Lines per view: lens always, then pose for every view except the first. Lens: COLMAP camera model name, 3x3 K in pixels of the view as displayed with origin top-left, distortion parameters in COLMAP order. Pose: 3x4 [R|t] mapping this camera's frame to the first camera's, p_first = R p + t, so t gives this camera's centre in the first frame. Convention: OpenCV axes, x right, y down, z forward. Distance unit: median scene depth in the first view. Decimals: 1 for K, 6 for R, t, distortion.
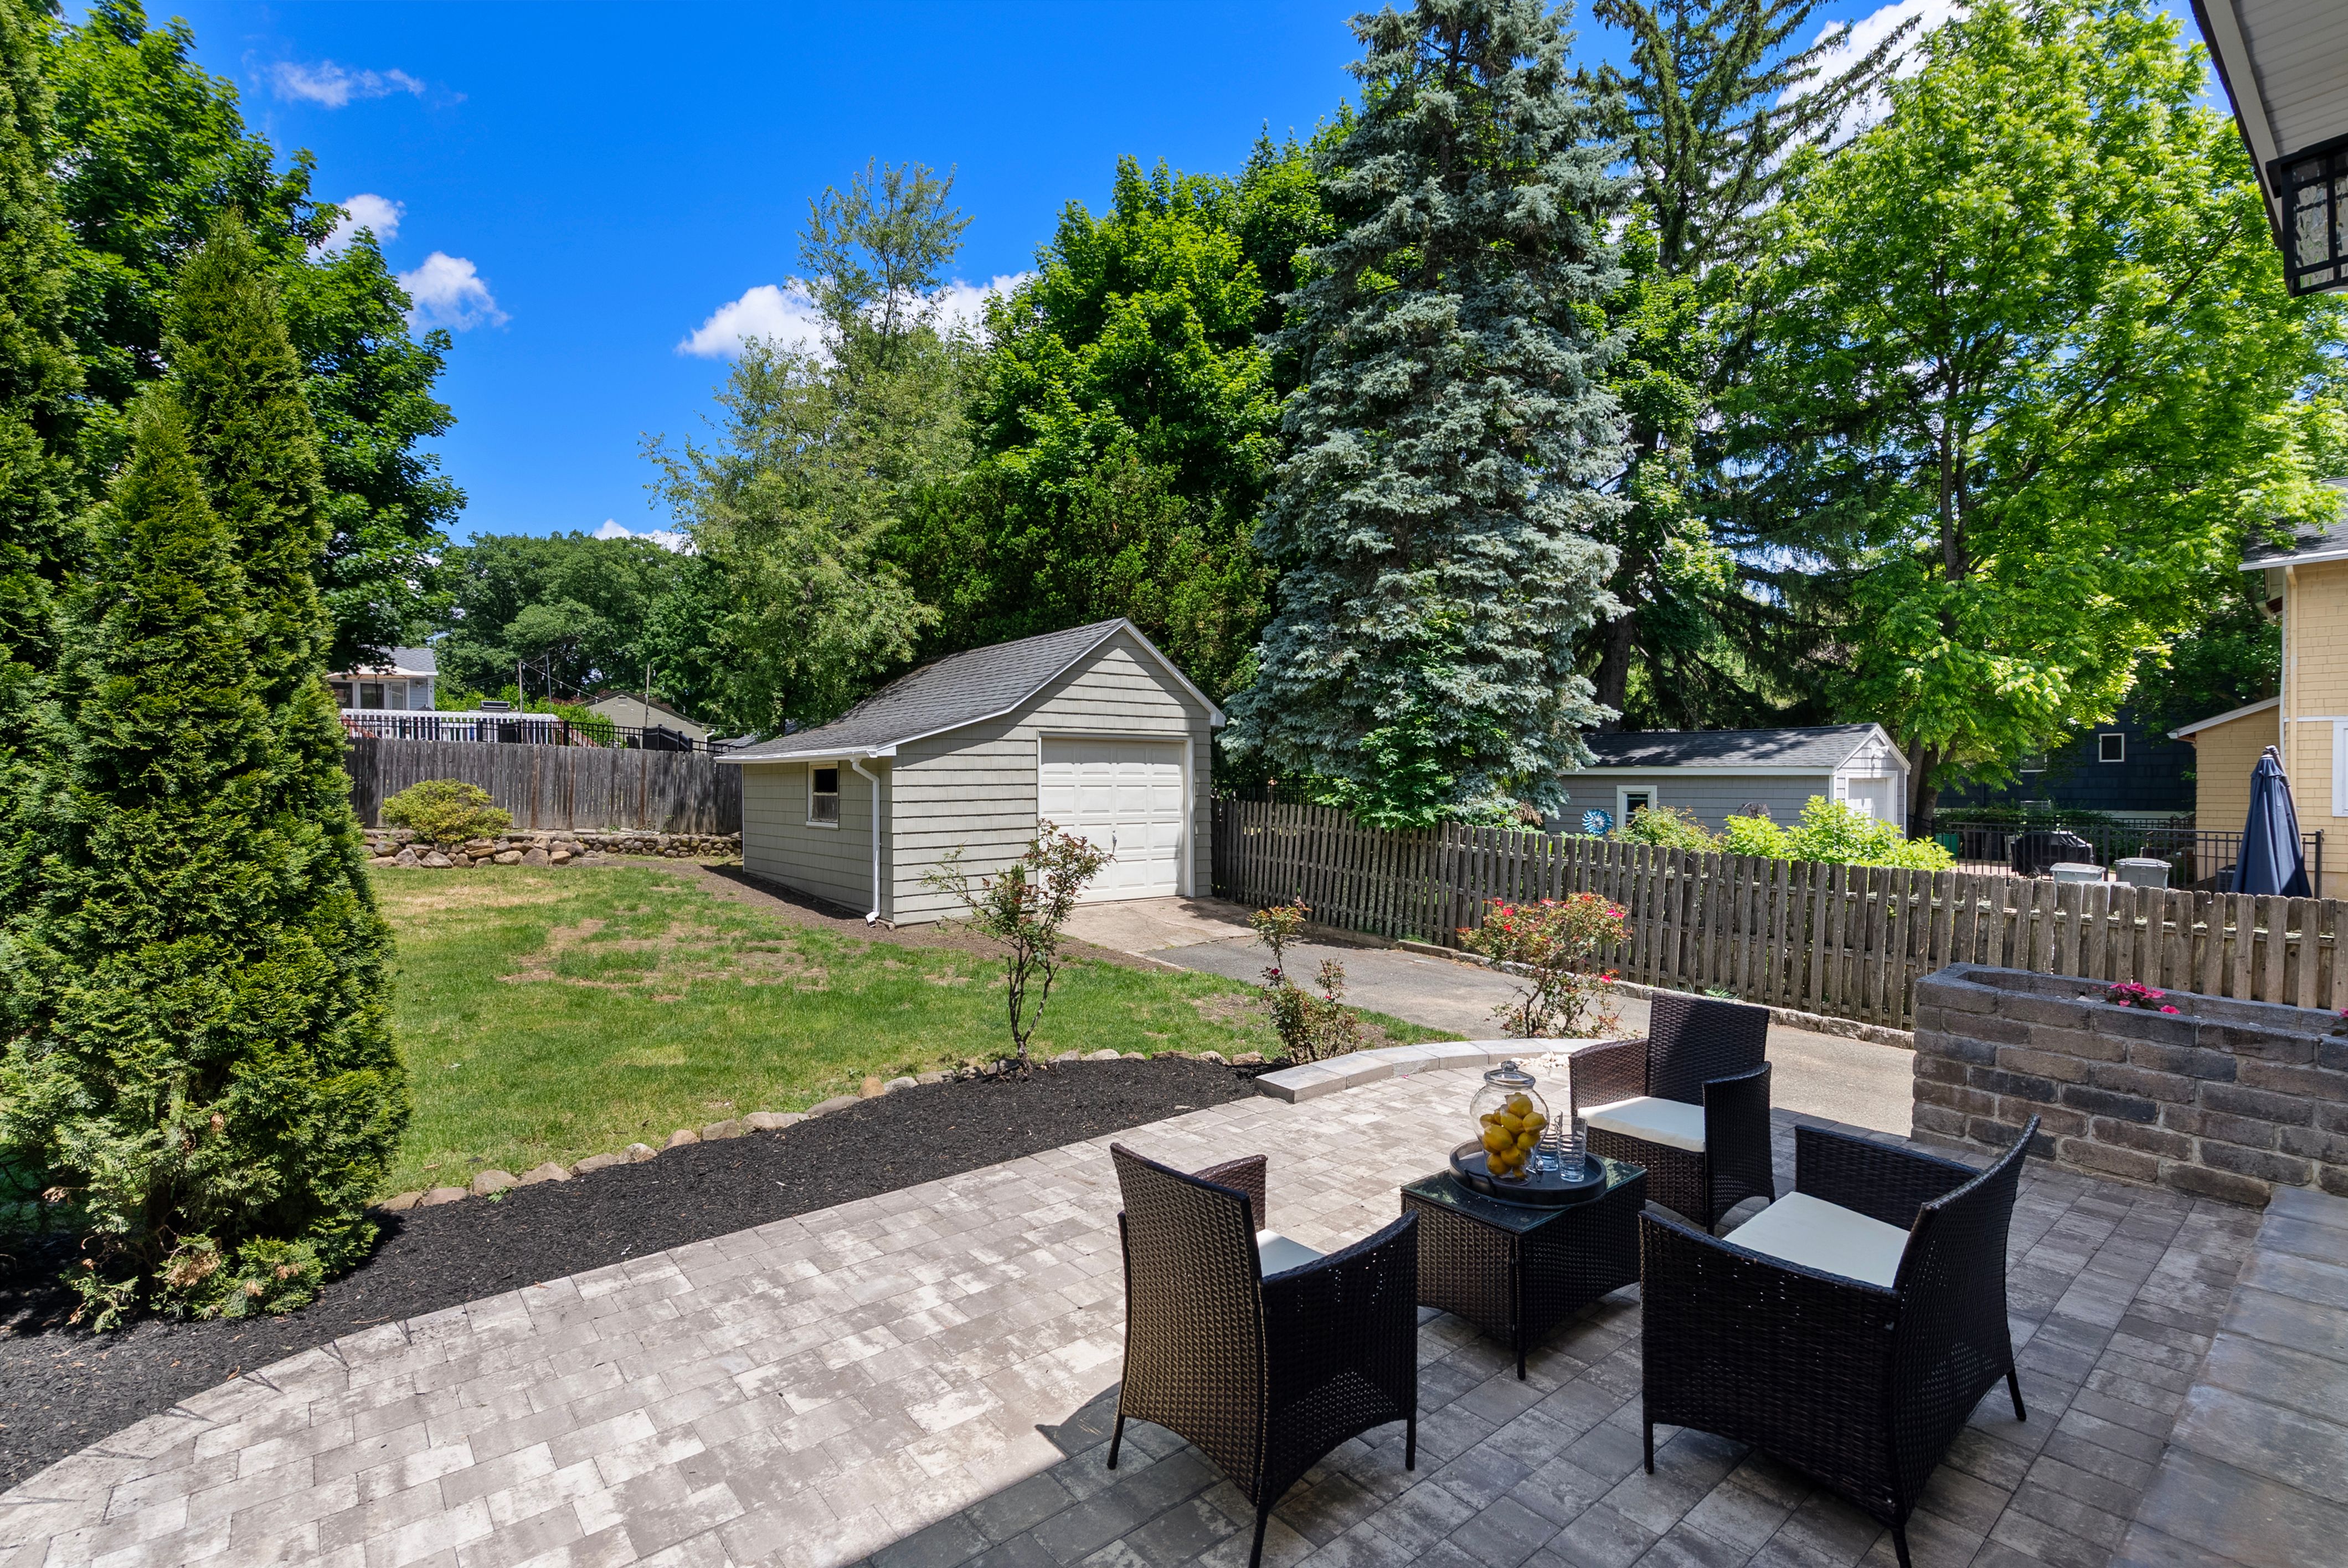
lens RADIAL K [[1067.2, 0, 1170.6], [0, 1067.2, 782.6], [0, 0, 1]] dist [-0.001717, 0.000810]
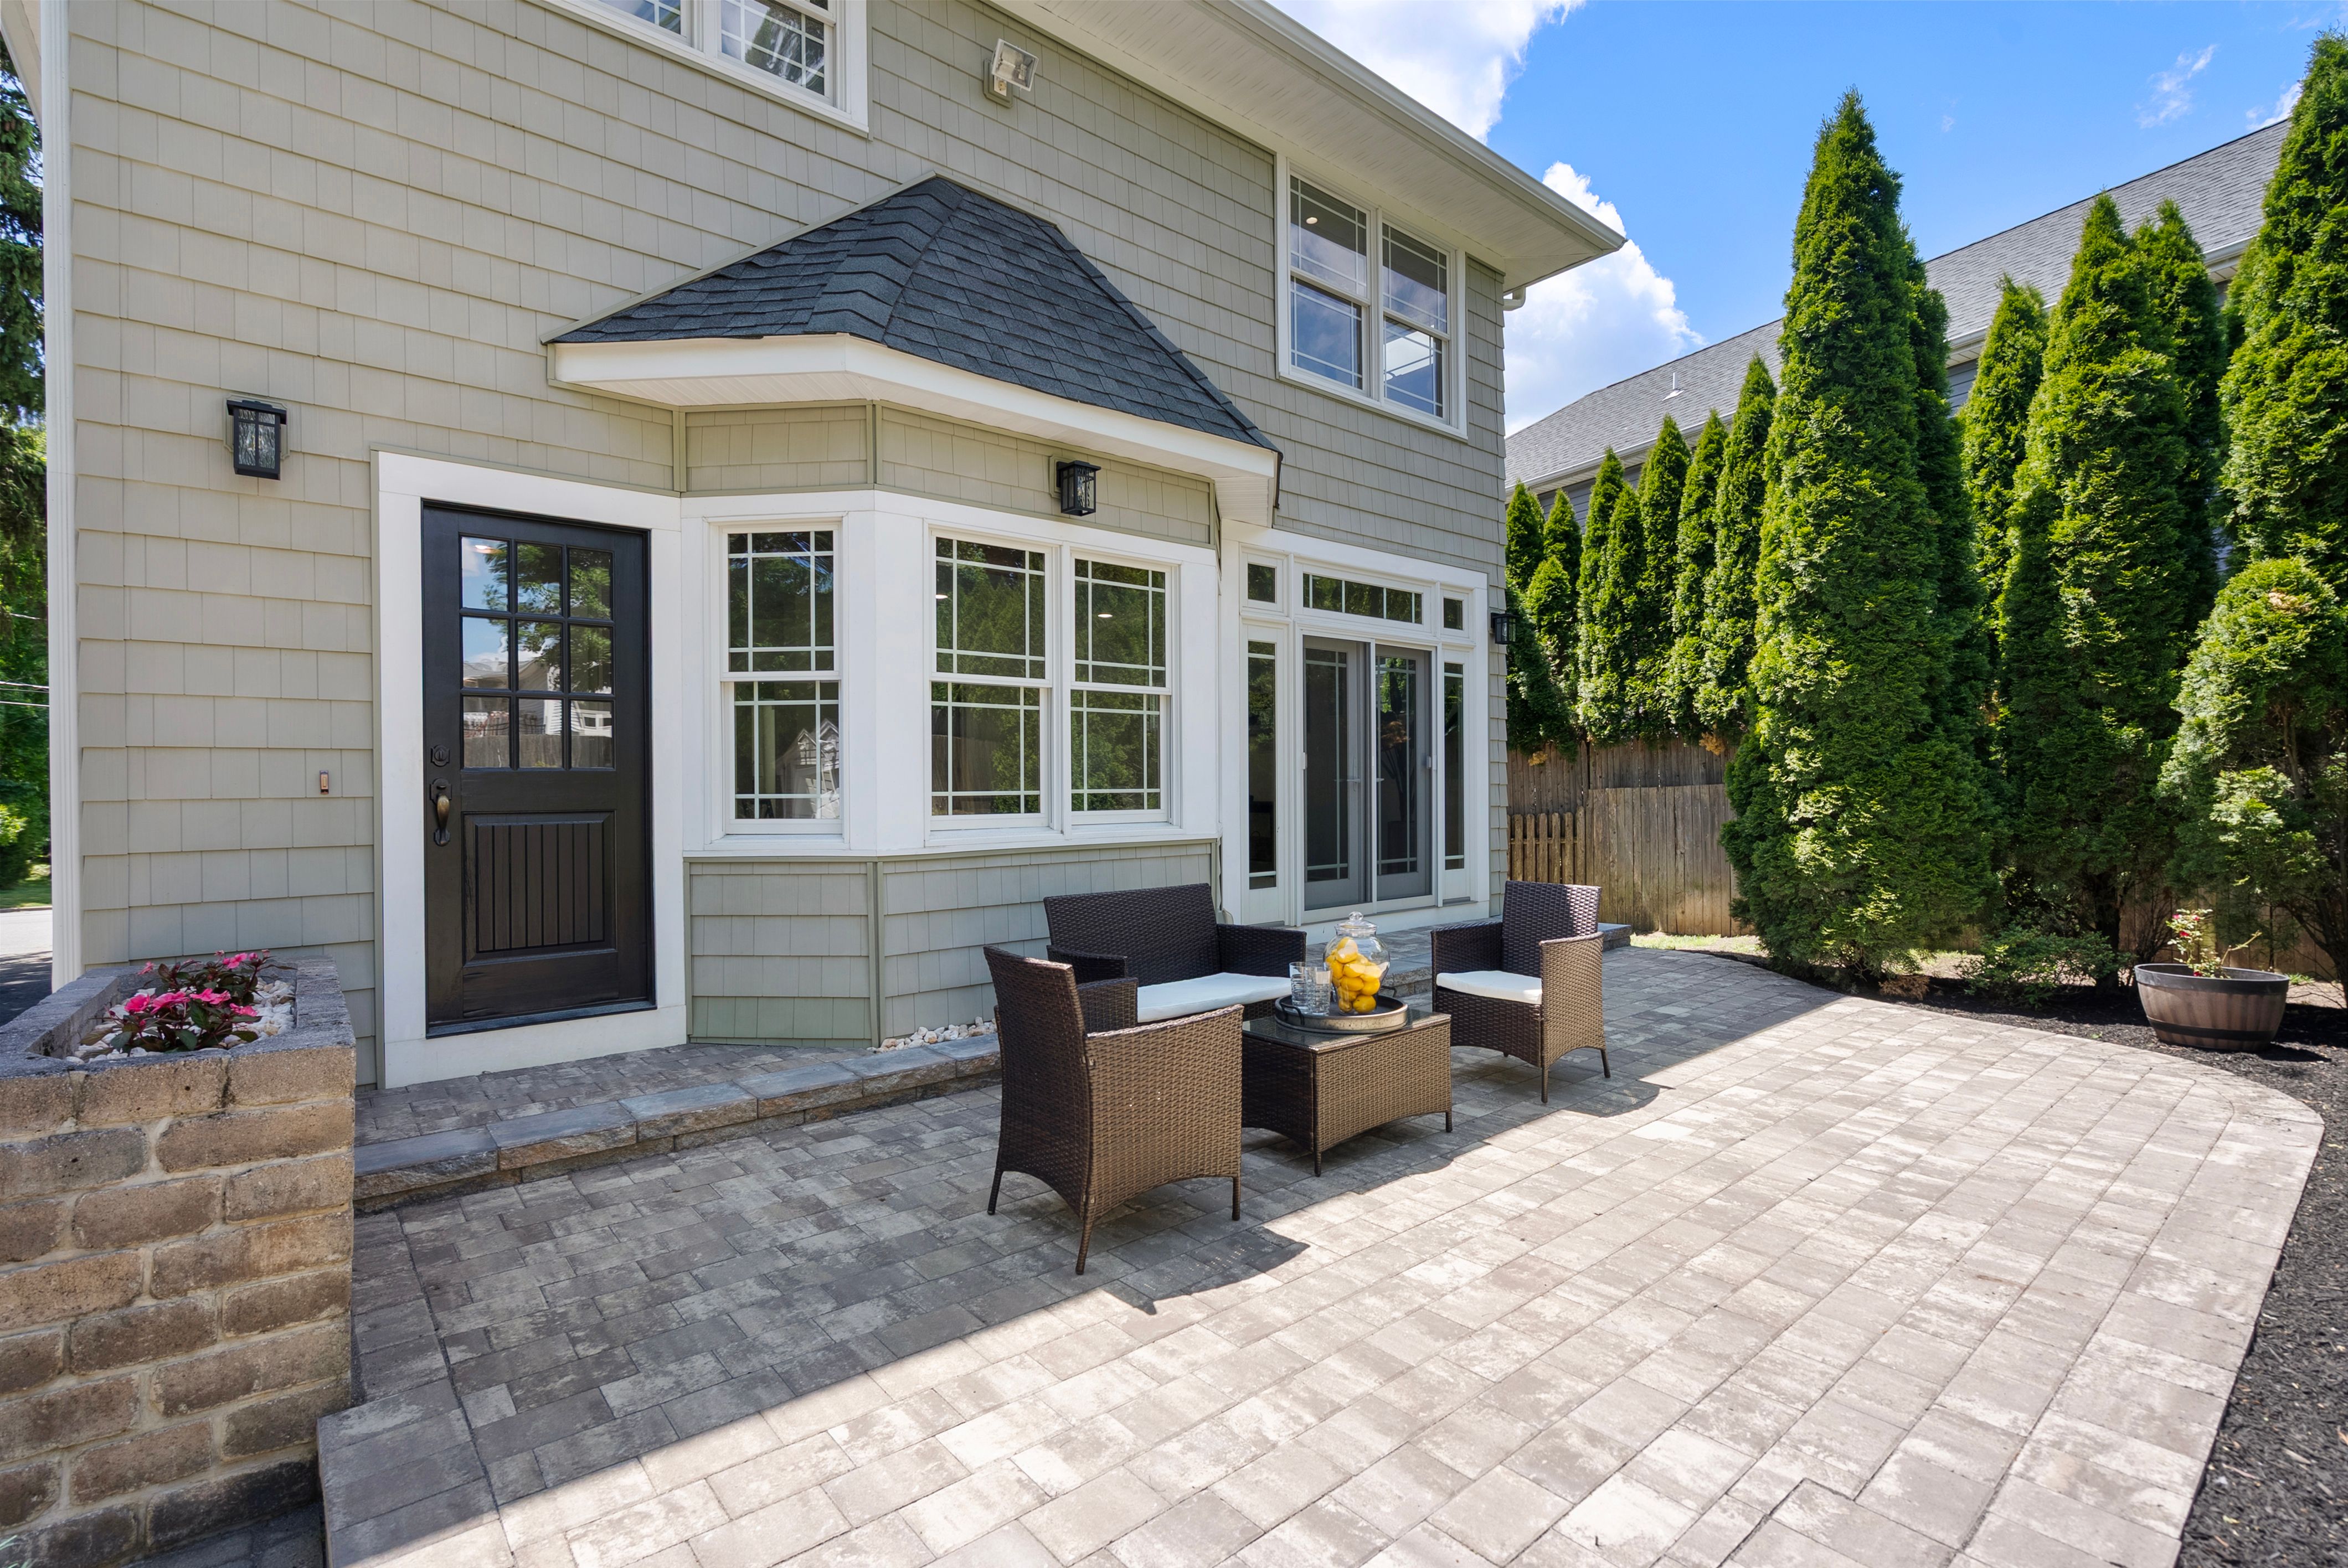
lens RADIAL K [[1067.2, 0, 1158.7], [0, 1067.2, 787.4], [0, 0, 1]] dist [-0.001717, 0.000810]
pose [[-0.999862, 0.016572, -0.001114, 0.295934], [0.016568, 0.999857, 0.003513, 0.066569], [0.001172, 0.003494, -0.999993, 1.212705]]
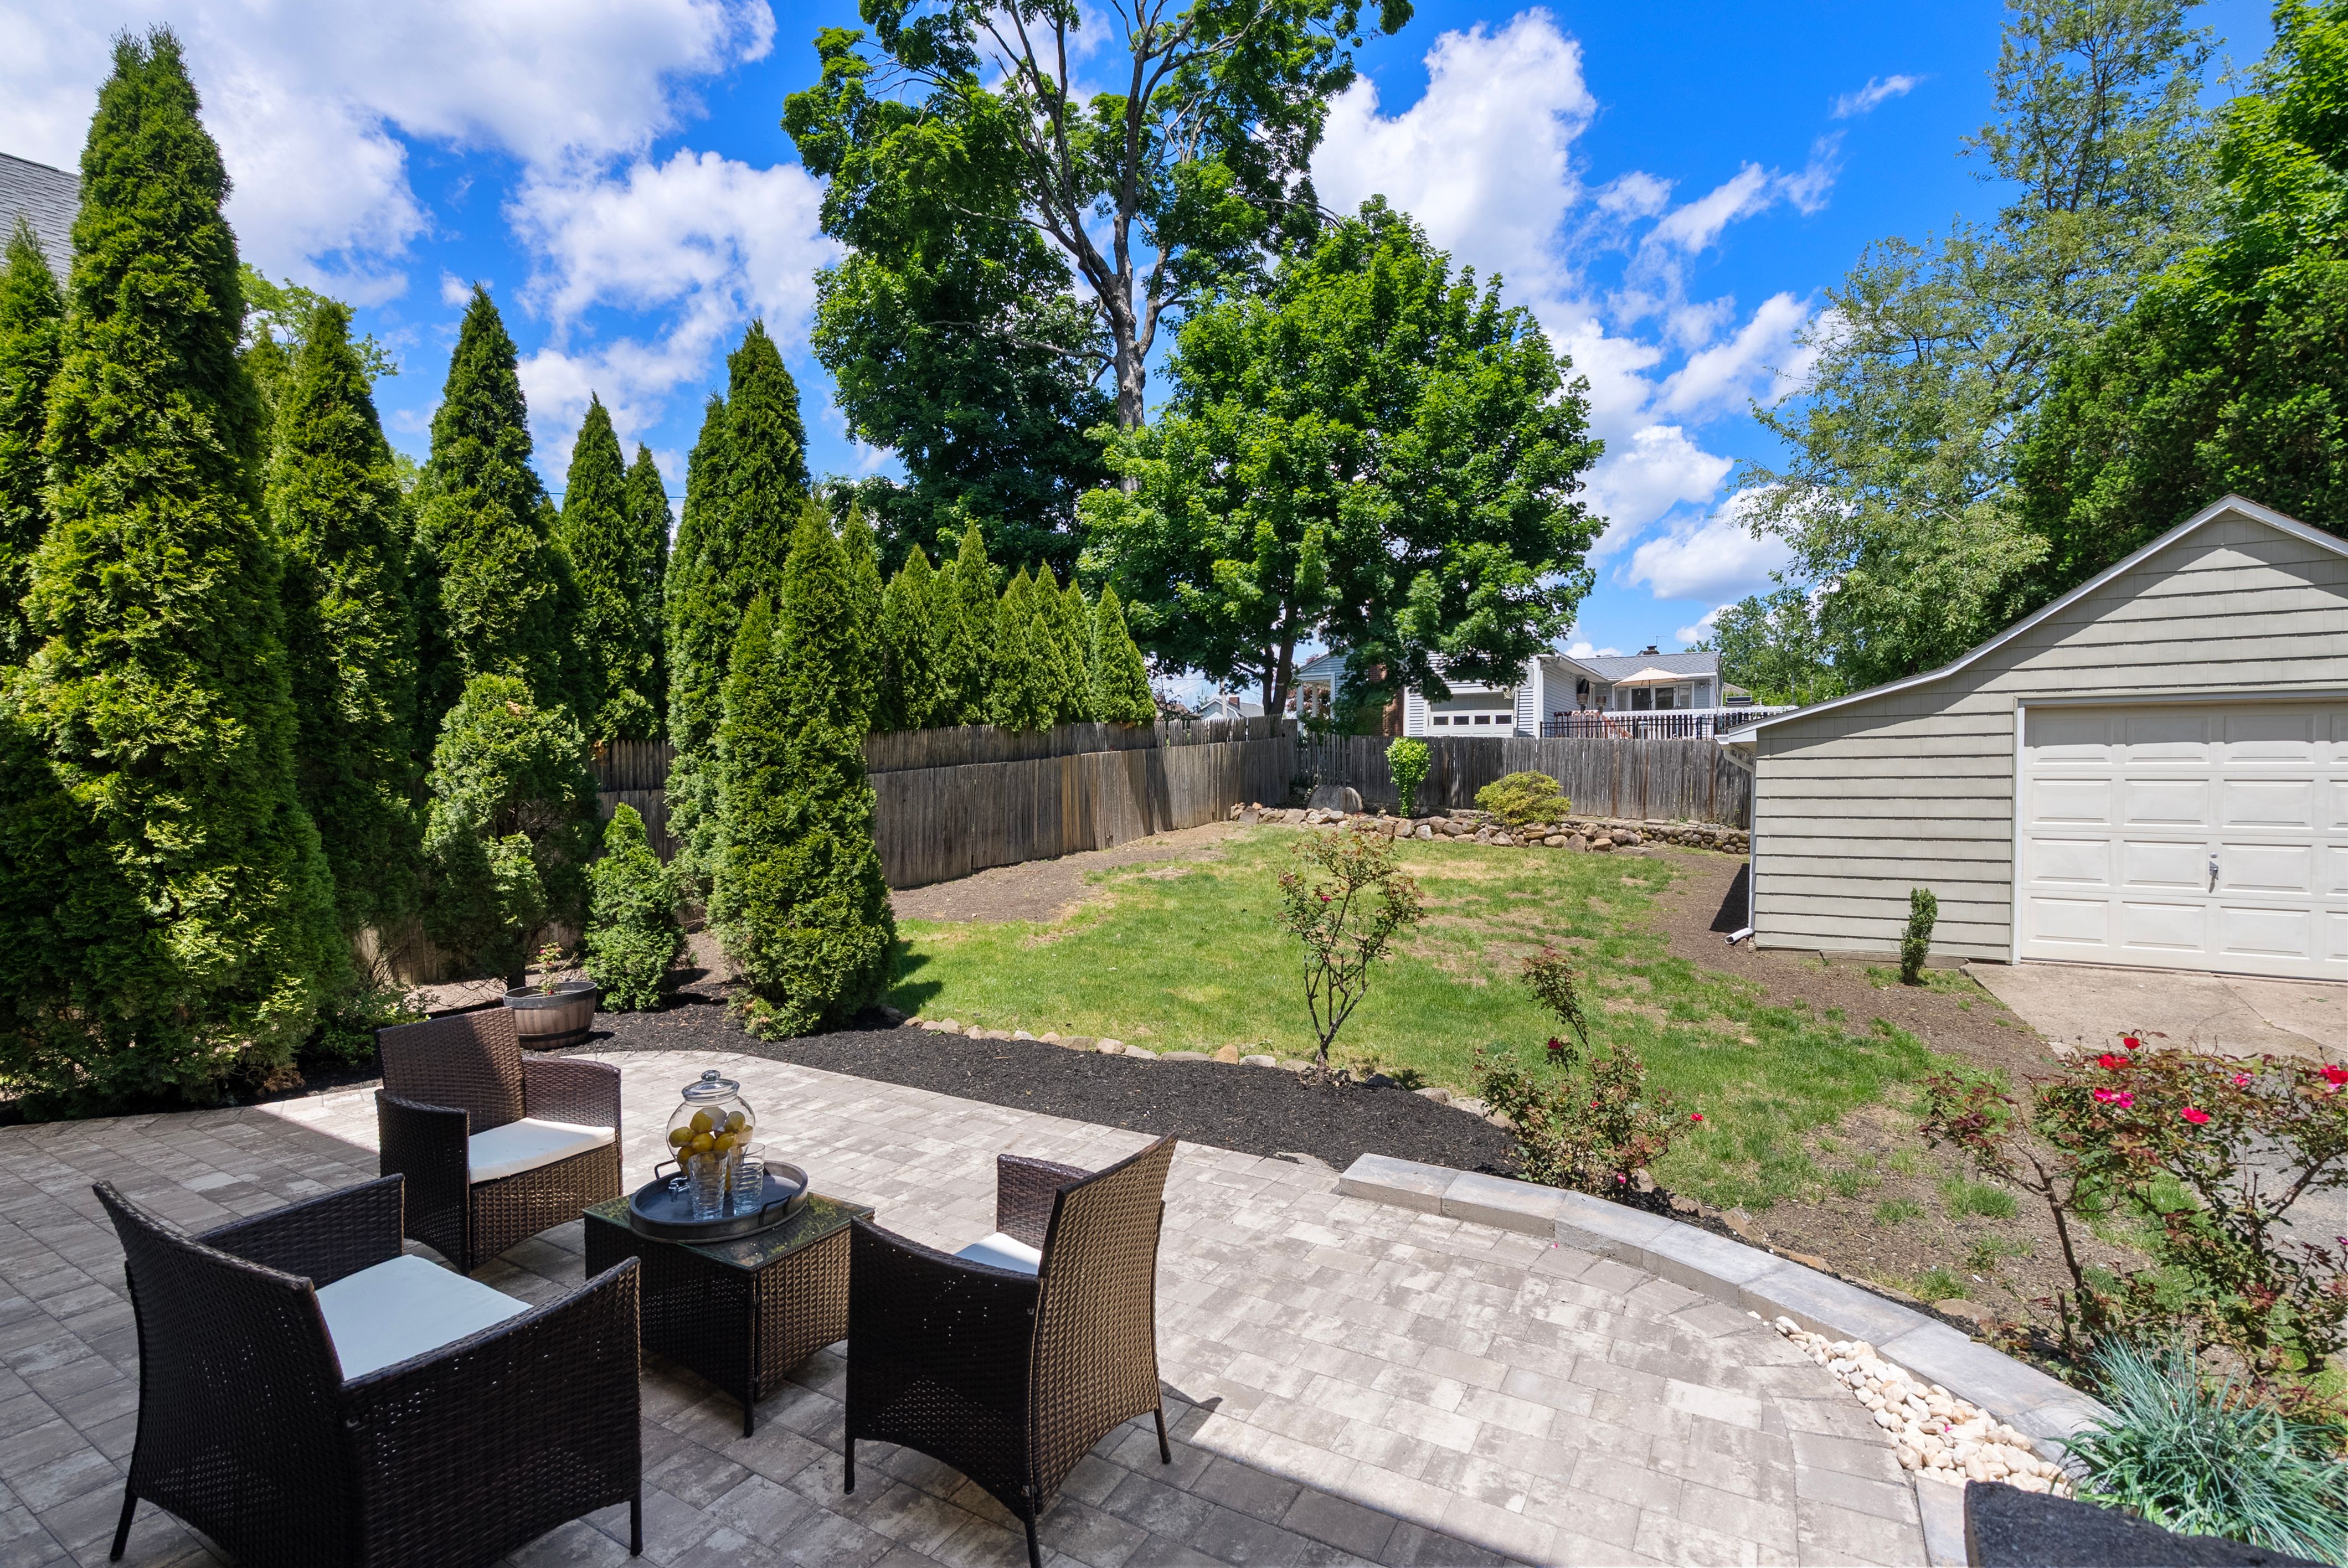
lens RADIAL K [[1067.2, 0, 1164.8], [0, 1067.2, 784.0], [0, 0, 1]] dist [-0.001717, 0.000810]
pose [[0.345525, 0.009357, -0.938363, 0.740772], [-0.001746, 0.999955, 0.009328, 0.001639], [0.938408, -0.001585, 0.345526, 0.589356]]
